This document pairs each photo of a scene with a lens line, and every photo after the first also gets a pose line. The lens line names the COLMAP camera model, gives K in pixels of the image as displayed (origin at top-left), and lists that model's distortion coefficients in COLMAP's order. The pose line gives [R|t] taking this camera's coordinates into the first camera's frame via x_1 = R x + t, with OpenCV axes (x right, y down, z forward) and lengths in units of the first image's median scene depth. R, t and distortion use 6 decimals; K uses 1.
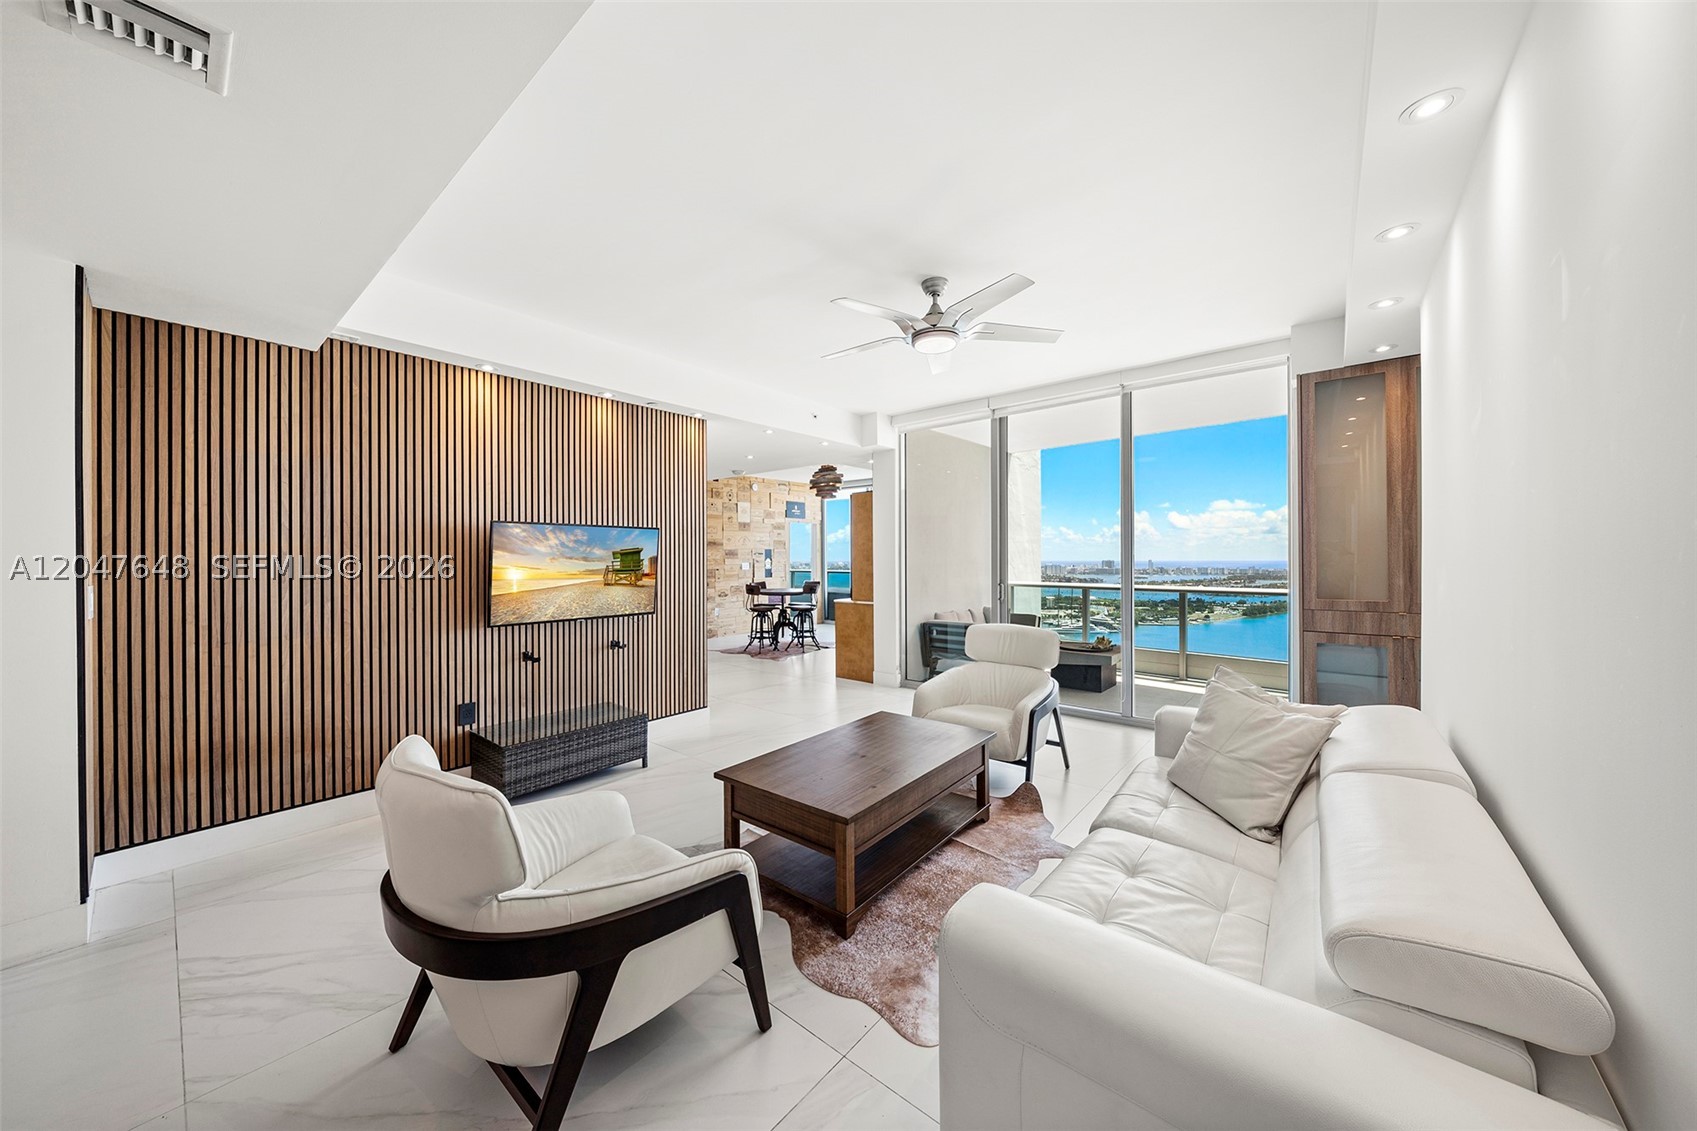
lens RADIAL K [[579.5, 0, 842.8], [0, 579.5, 560.4], [0, 0, 1]] dist [-0.000390, 0.000179]
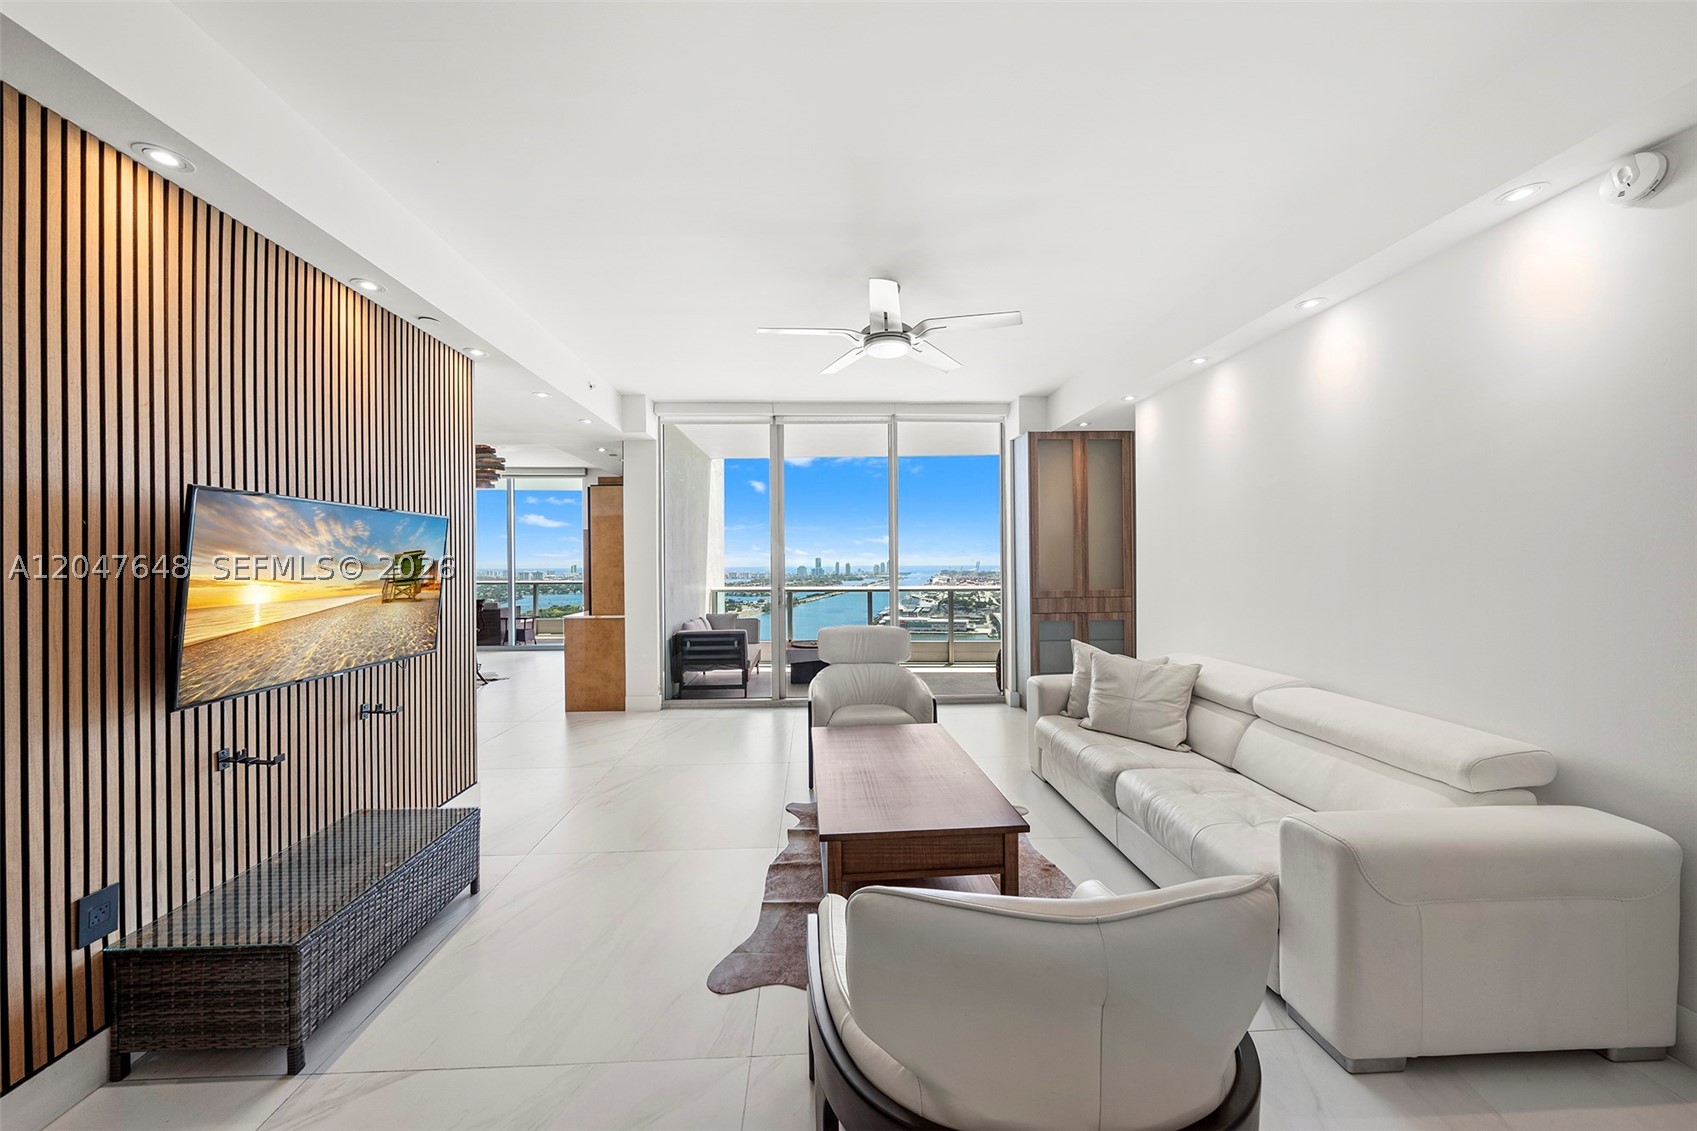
lens RADIAL K [[577.8, 0, 840.3], [0, 577.8, 563.2], [0, 0, 1]] dist [-0.004610, 0.000038]
pose [[0.735993, -0.002354, 0.676985, -0.463632], [0.006786, 0.999969, -0.003901, 0.001110], [-0.676955, 0.007465, 0.735986, 0.256336]]
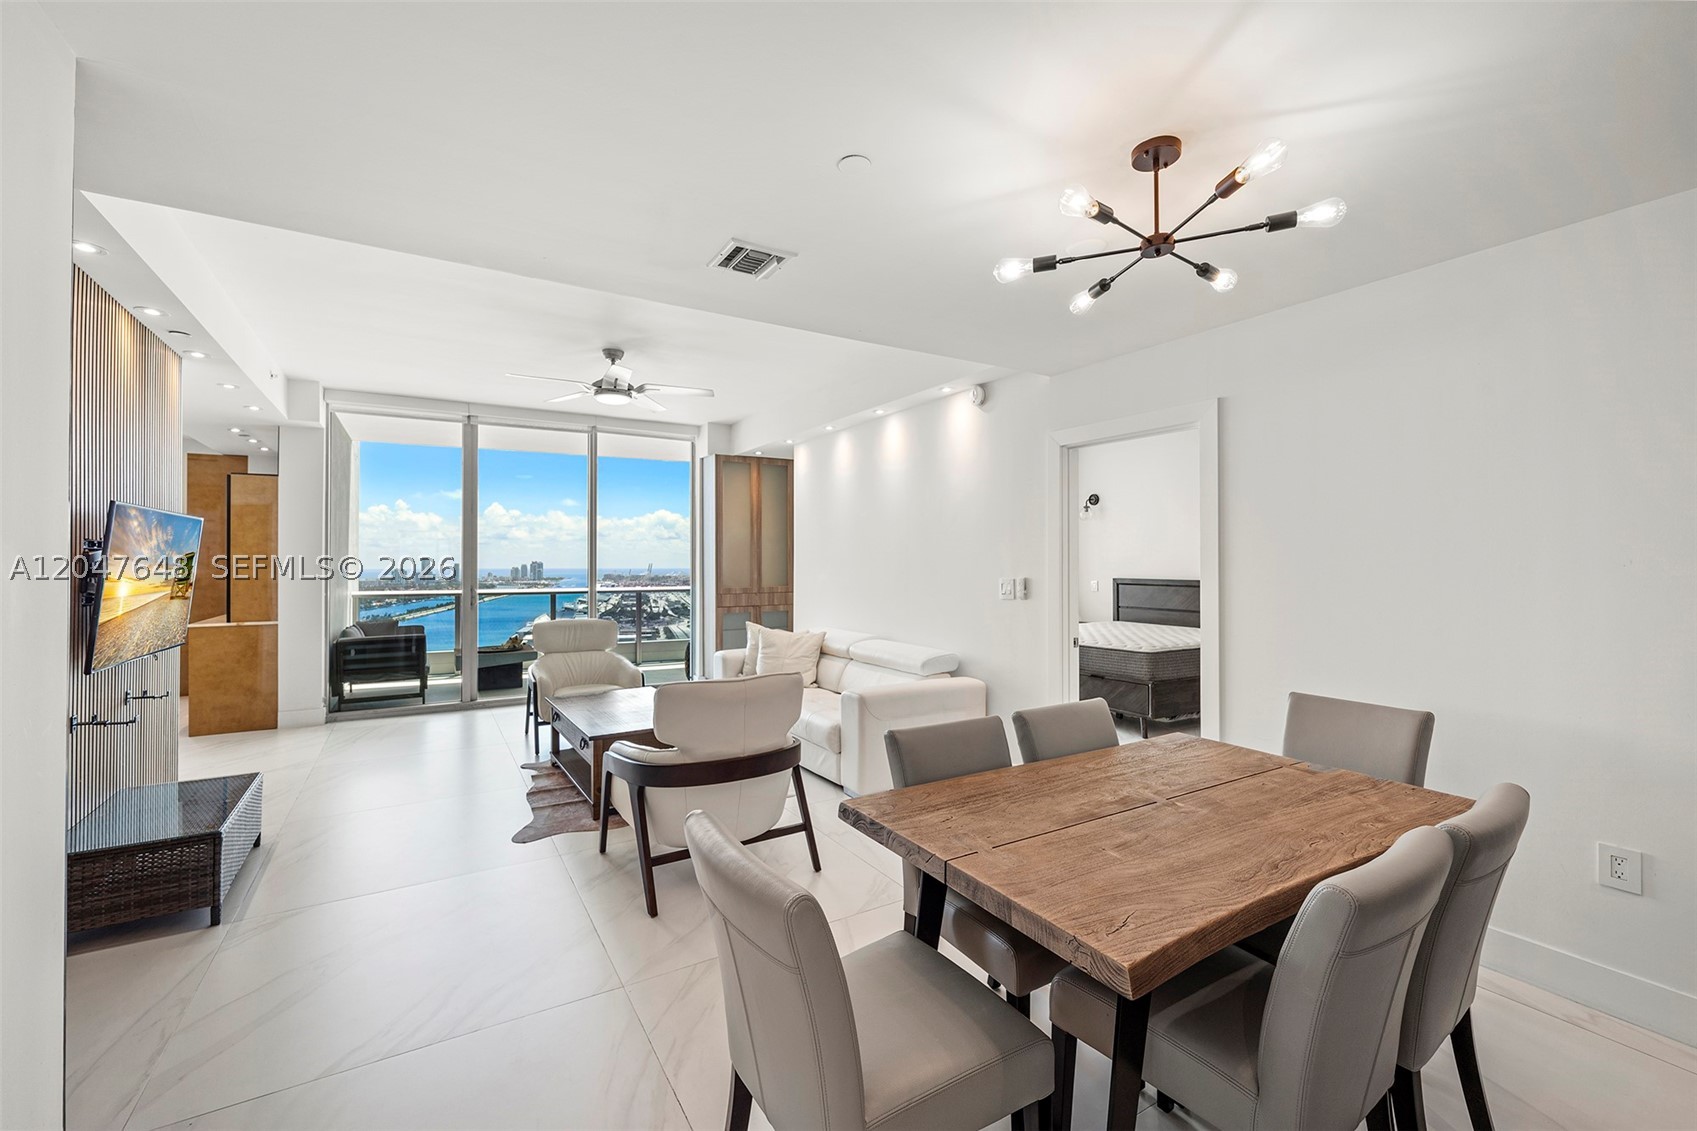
lens RADIAL K [[696.5, 0, 837.8], [0, 696.5, 556.6], [0, 0, 1]] dist [-0.001289, -0.000105]
pose [[0.323709, 0.012481, 0.946074, -0.922870], [0.003537, 0.999890, -0.014402, 0.004823], [-0.946150, 0.008008, 0.323629, 0.013860]]
